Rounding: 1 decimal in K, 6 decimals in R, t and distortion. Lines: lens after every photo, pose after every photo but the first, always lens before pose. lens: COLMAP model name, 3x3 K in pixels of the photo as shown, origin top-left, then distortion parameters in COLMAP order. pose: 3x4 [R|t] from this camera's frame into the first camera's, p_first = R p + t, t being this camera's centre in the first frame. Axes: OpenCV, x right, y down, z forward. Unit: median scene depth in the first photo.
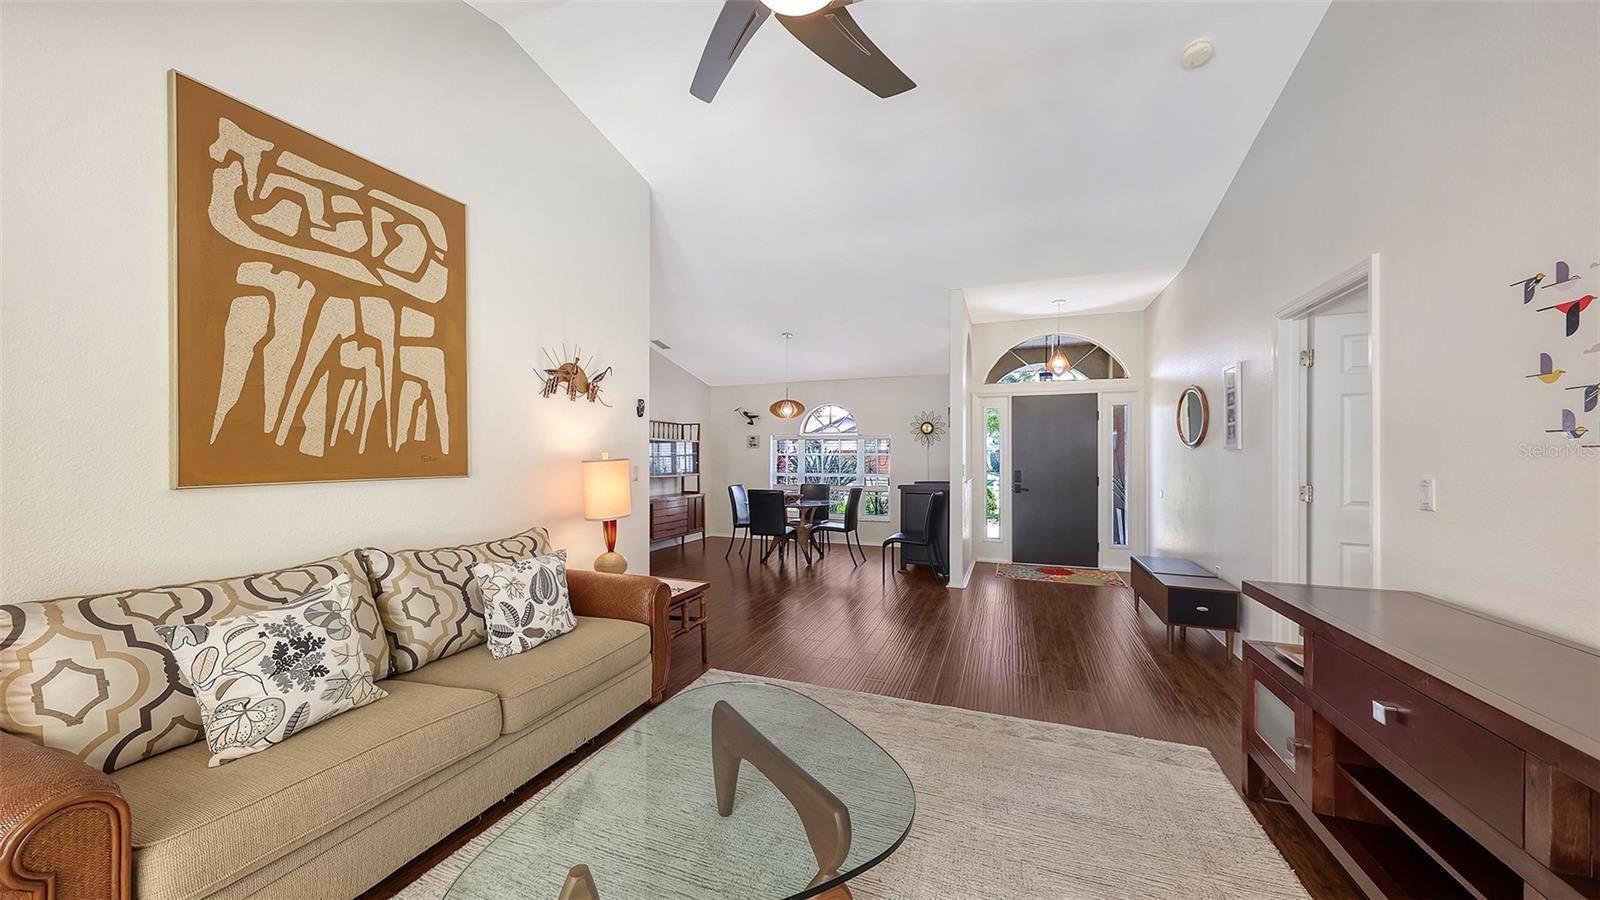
lens RADIAL K [[567.6, 0, 787.1], [0, 567.6, 462.7], [0, 0, 1]] dist [-0.002845, -0.000701]
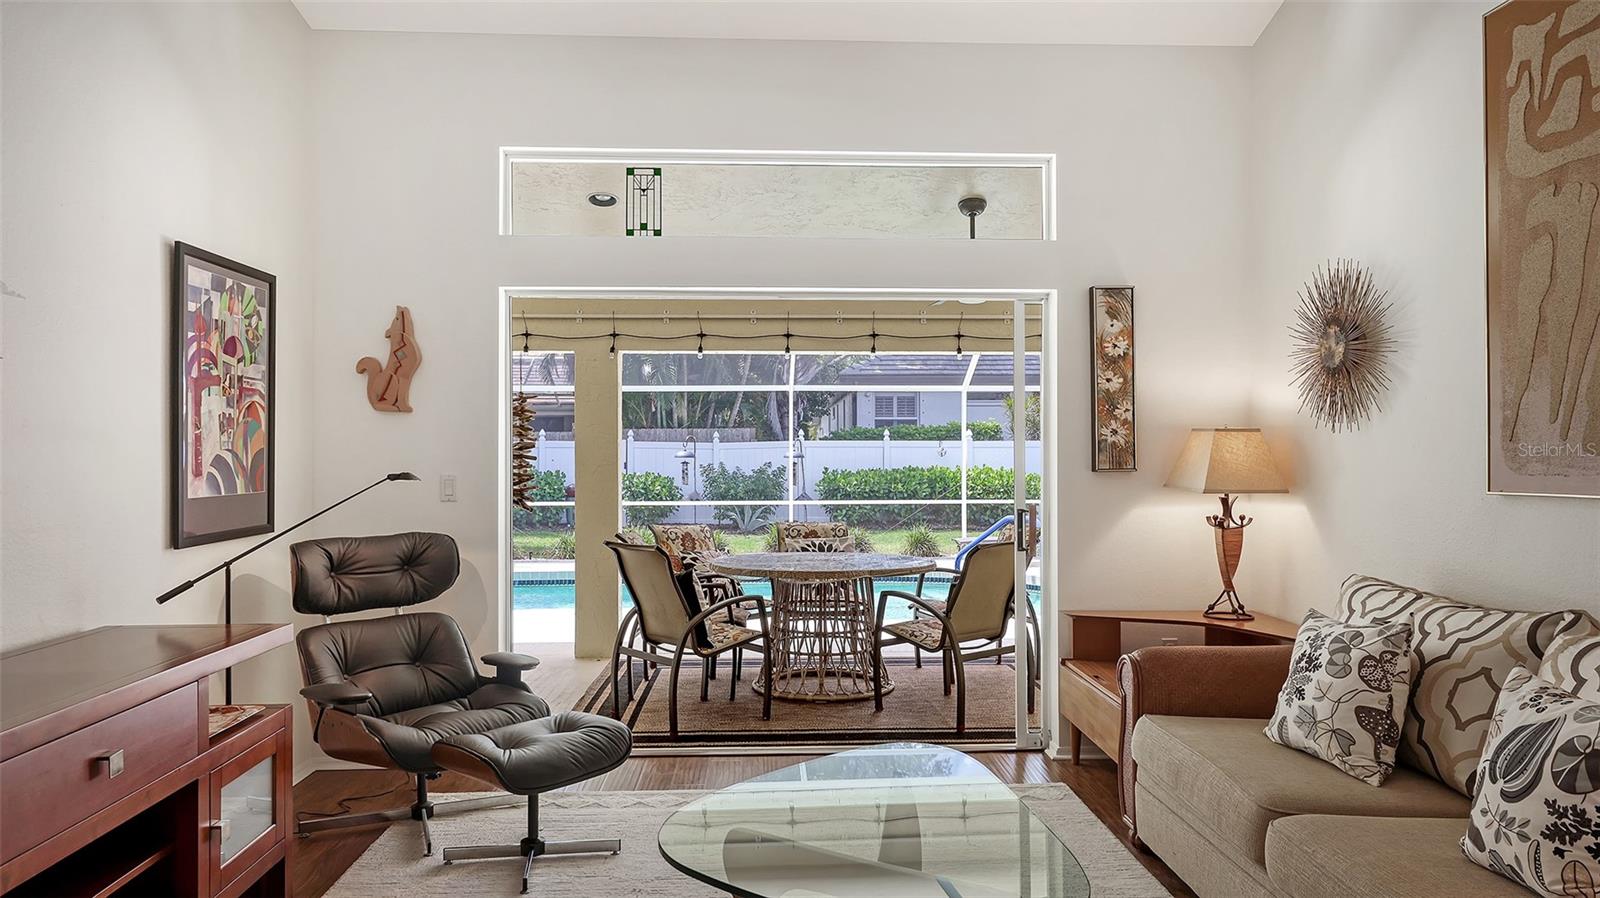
lens RADIAL K [[1068.5, 0, 793.5], [0, 1068.5, 440.9], [0, 0, 1]] dist [-0.000712, -0.000904]
pose [[-0.917615, -0.005109, -0.397437, 0.430549], [-0.003721, 0.999984, -0.004265, -0.017771], [0.397452, -0.002434, -0.917620, 1.621691]]
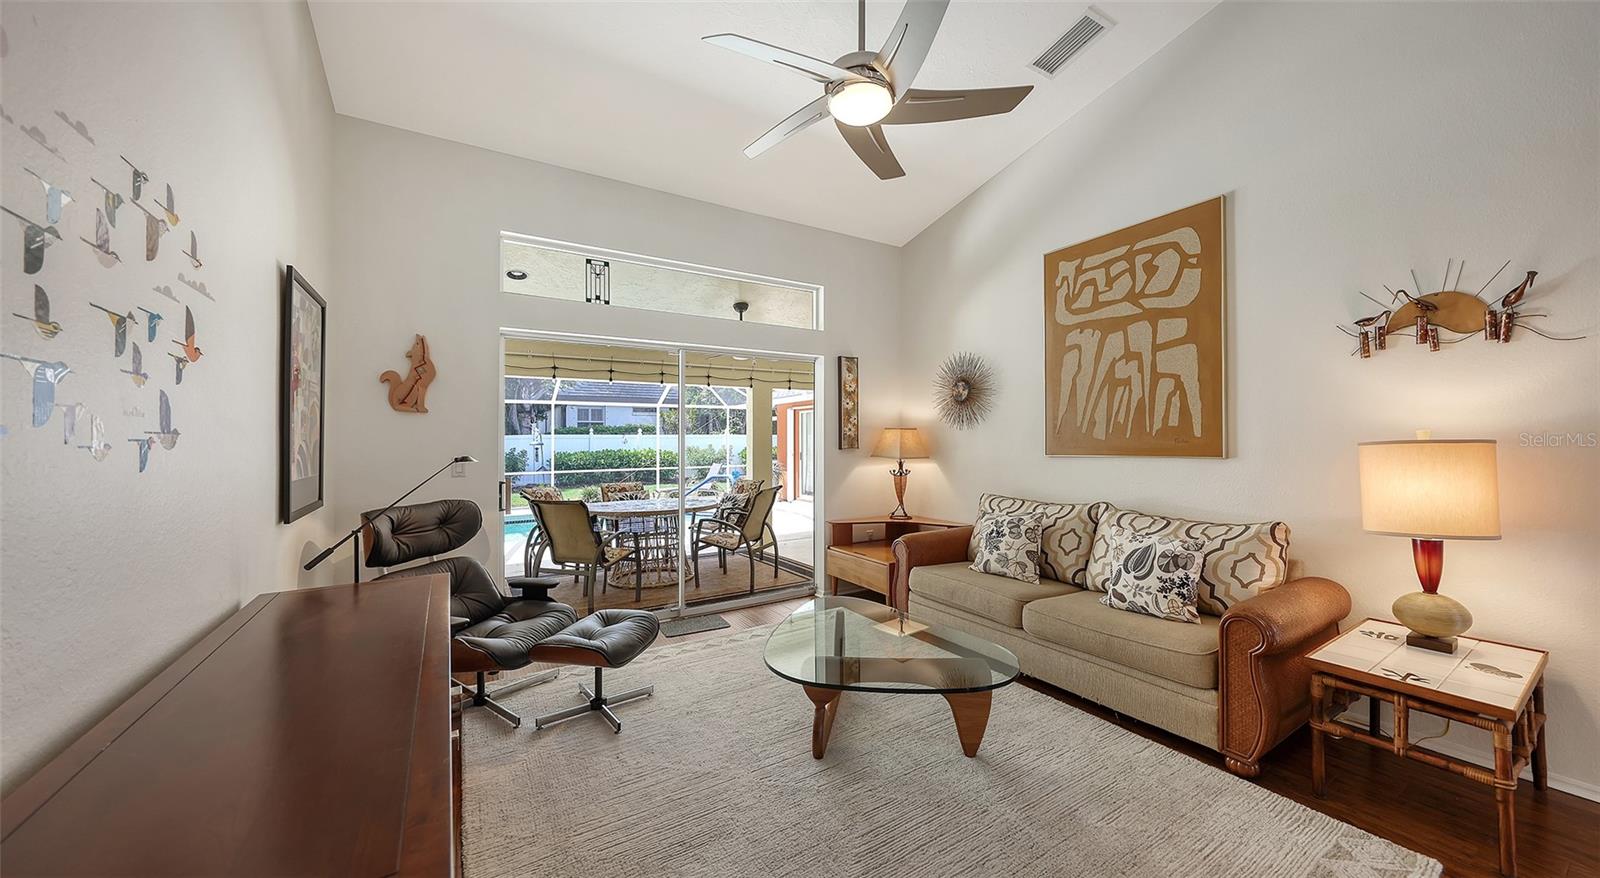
lens RADIAL K [[569.2, 0, 825.8], [0, 569.2, 434.6], [0, 0, 1]] dist [-0.000107, -0.001042]
pose [[-0.588064, -0.005155, -0.808798, 0.834562], [-0.000777, 0.999983, -0.005808, -0.013955], [0.808814, -0.002787, -0.588058, 1.223608]]
